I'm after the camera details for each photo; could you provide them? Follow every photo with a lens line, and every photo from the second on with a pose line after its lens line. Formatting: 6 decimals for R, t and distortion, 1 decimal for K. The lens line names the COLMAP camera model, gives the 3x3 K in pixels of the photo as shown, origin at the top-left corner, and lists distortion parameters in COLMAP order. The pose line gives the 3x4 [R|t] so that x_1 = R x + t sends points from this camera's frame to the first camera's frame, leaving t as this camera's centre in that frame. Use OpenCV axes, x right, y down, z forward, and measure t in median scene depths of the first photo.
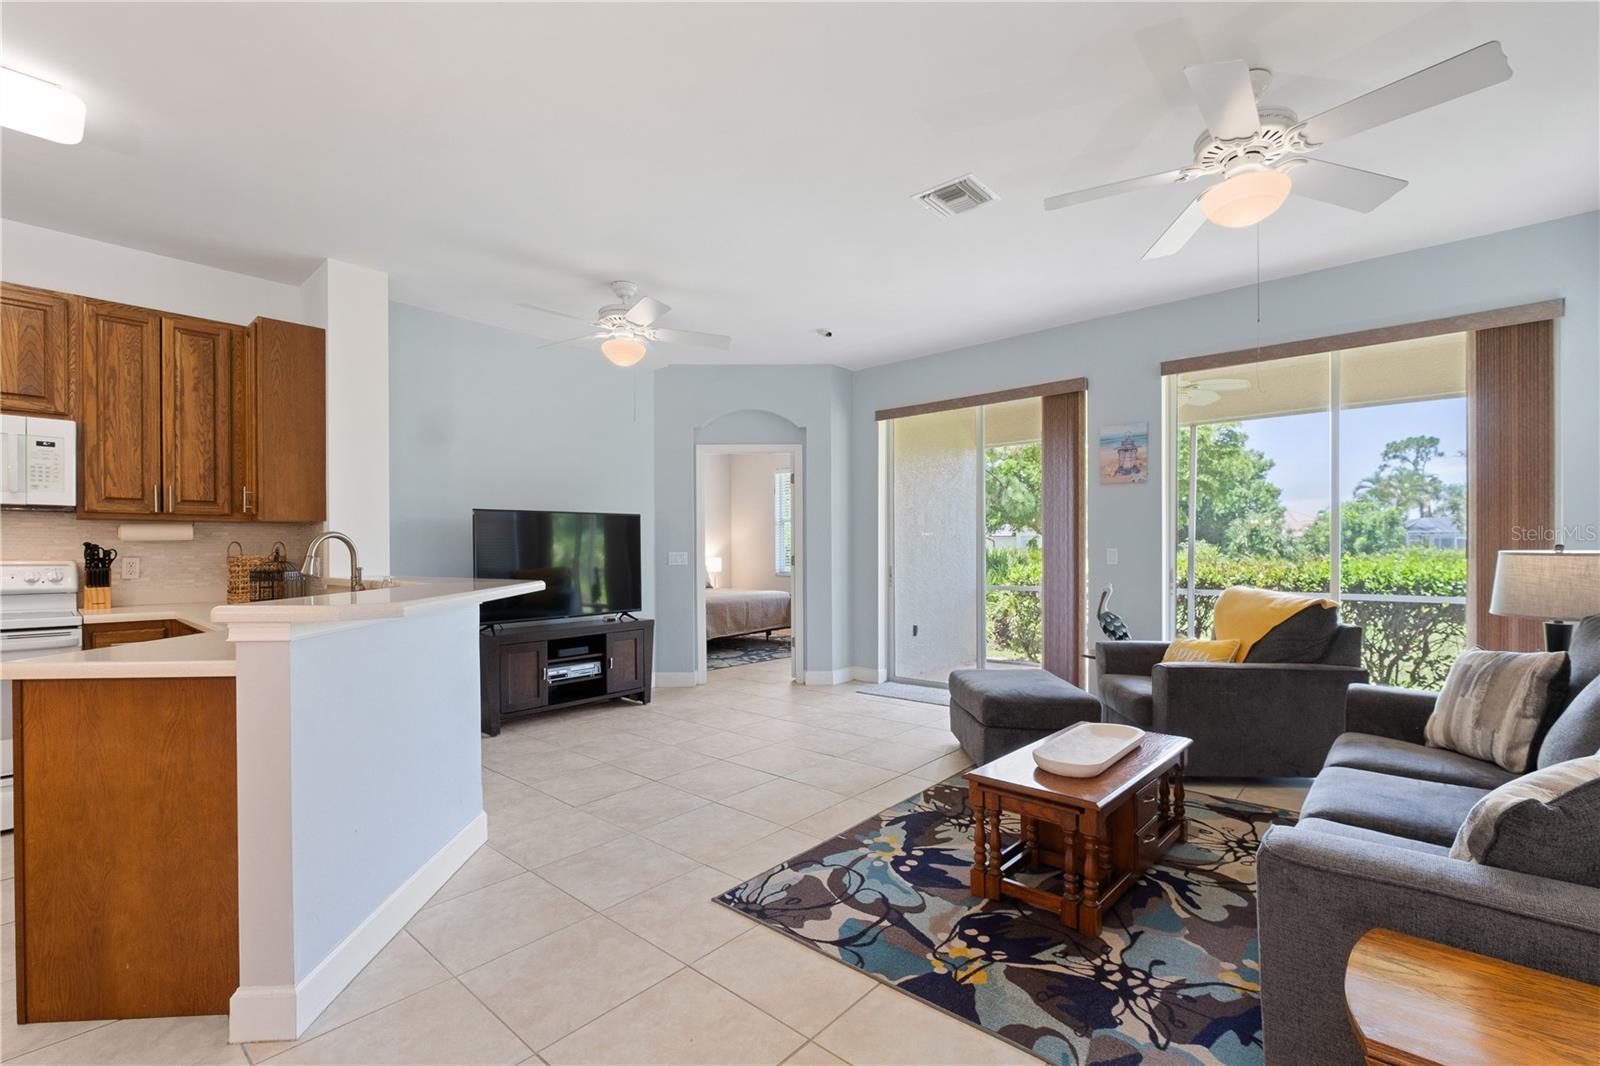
lens RADIAL K [[694.7, 0, 792.3], [0, 694.7, 553.4], [0, 0, 1]] dist [-0.005423, 0.000404]
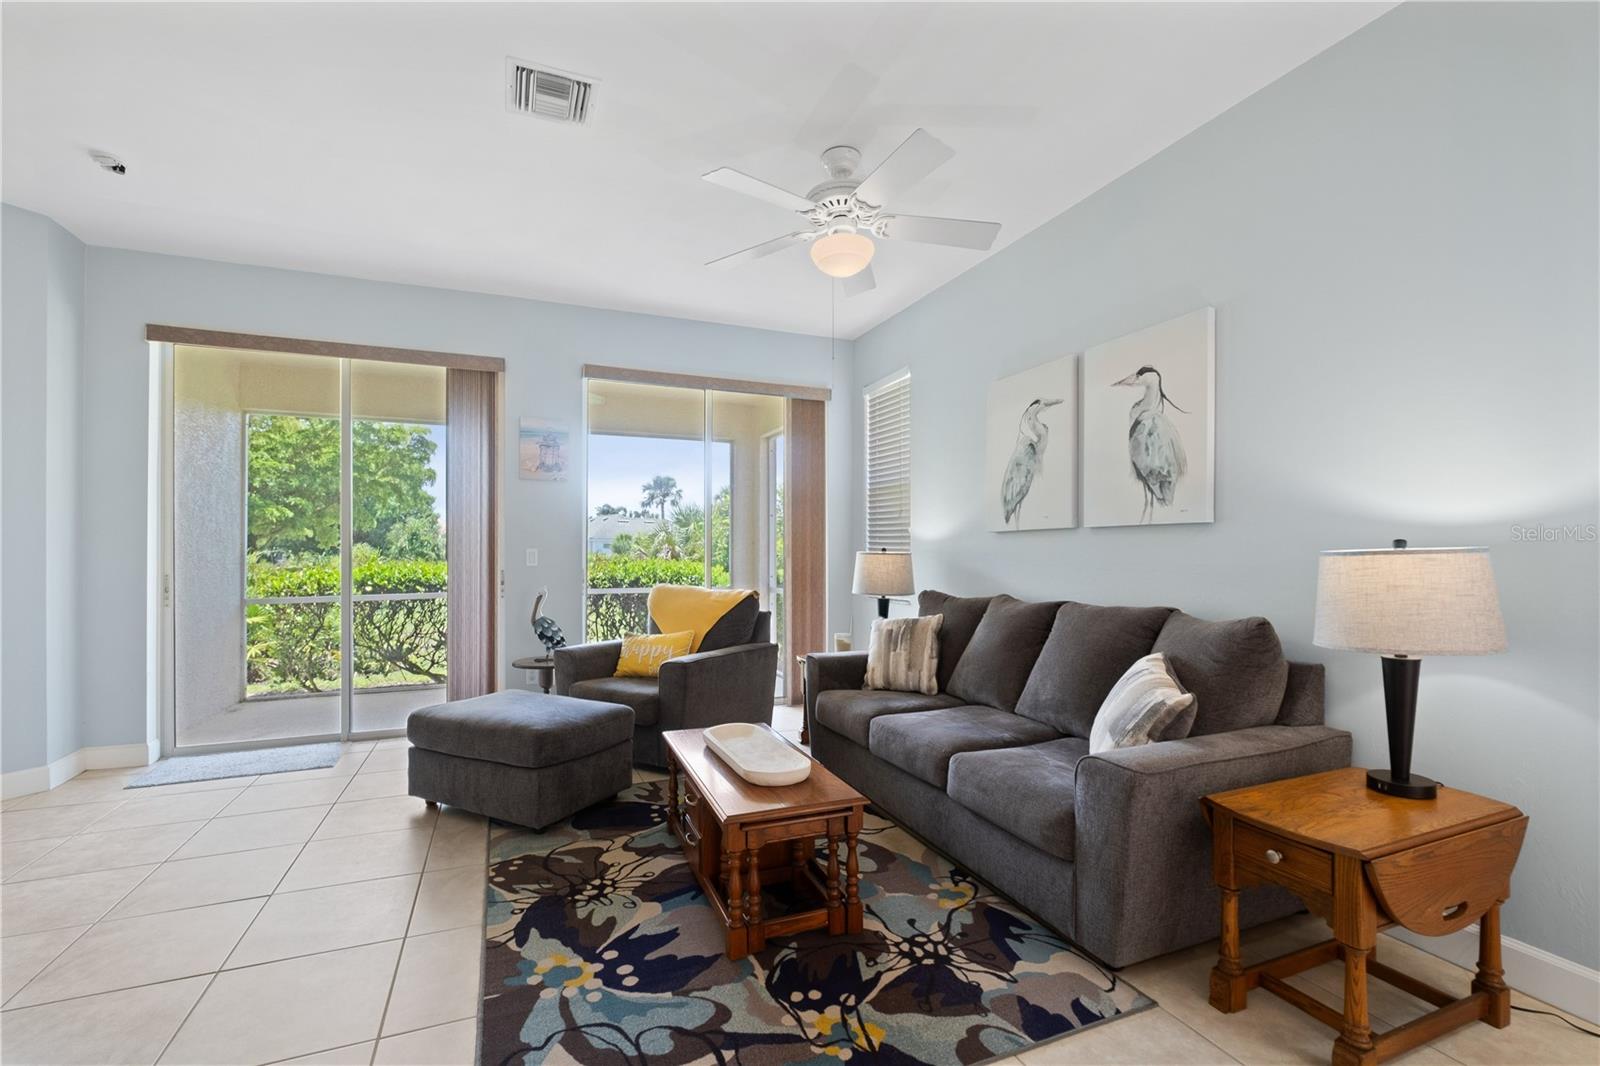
lens RADIAL K [[692.5, 0, 791.2], [0, 692.5, 551.0], [0, 0, 1]] dist [-0.004947, -0.000273]
pose [[0.439897, 0.005551, 0.898031, -0.318300], [0.001874, 0.999973, -0.007099, 0.003764], [-0.898046, 0.004805, 0.439875, 0.395522]]
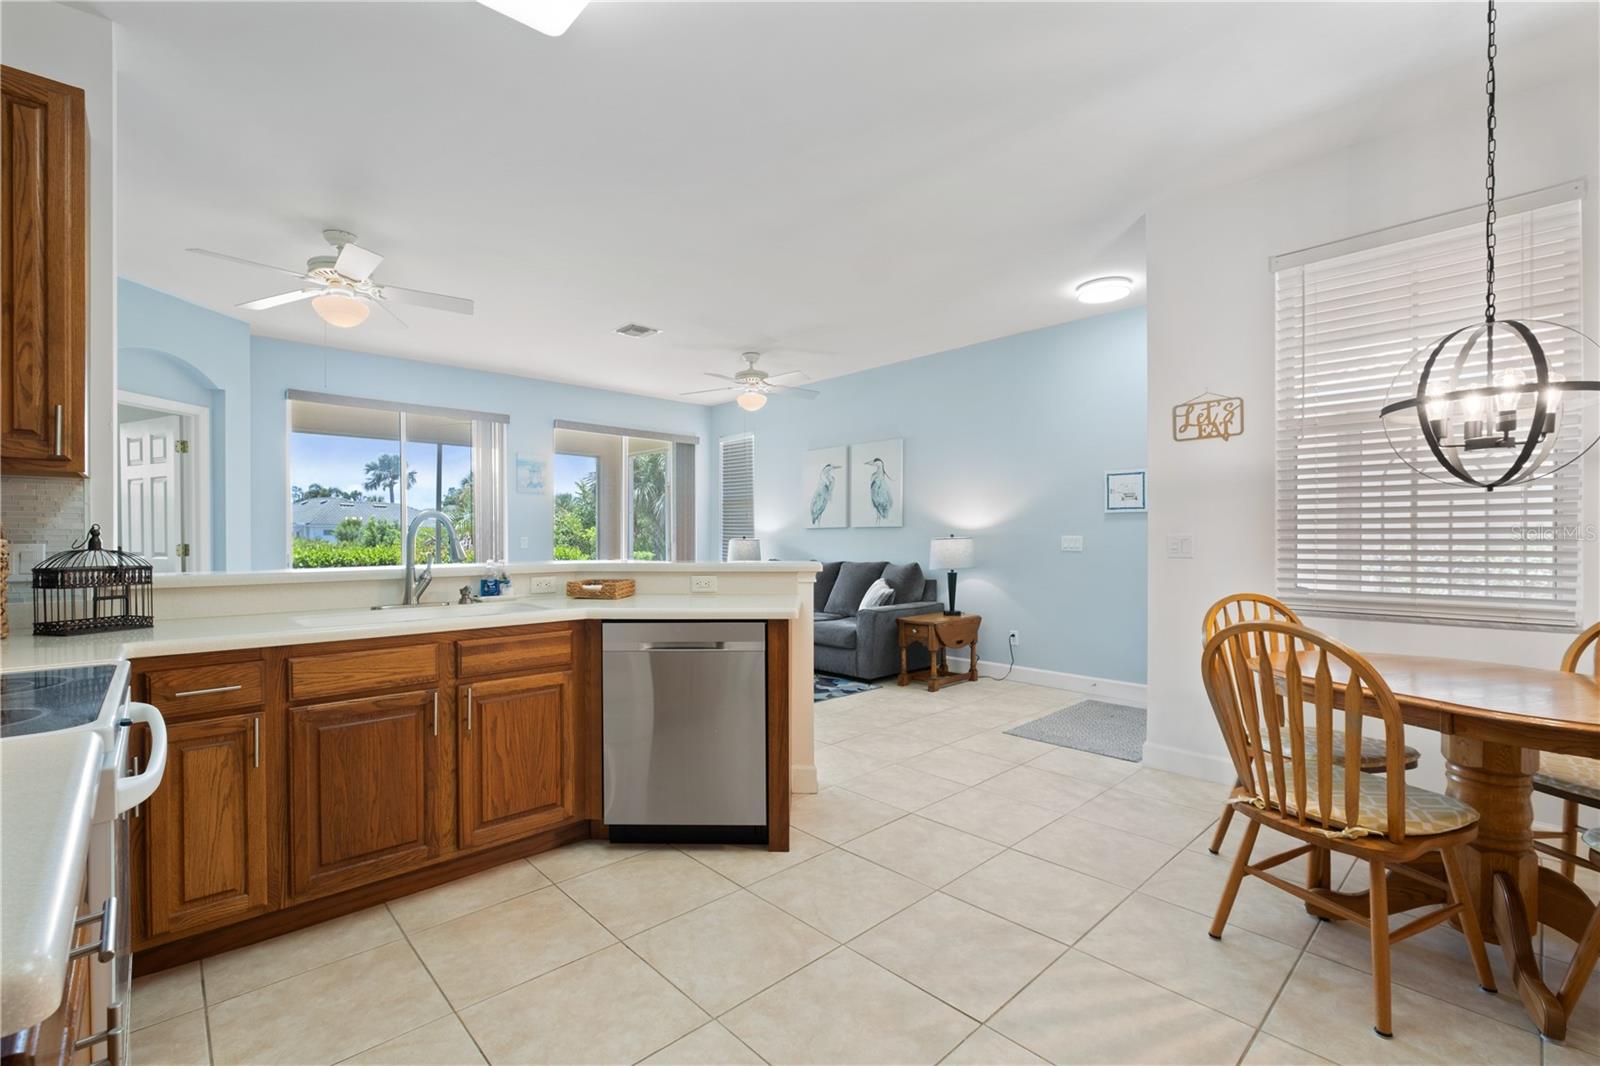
lens RADIAL K [[693.7, 0, 790.4], [0, 693.7, 543.9], [0, 0, 1]] dist [-0.003616, 0.000389]
pose [[0.093296, -0.003049, 0.995634, -1.341935], [0.004766, 0.999985, 0.002615, 0.008522], [-0.995627, 0.004501, 0.093309, 0.439565]]
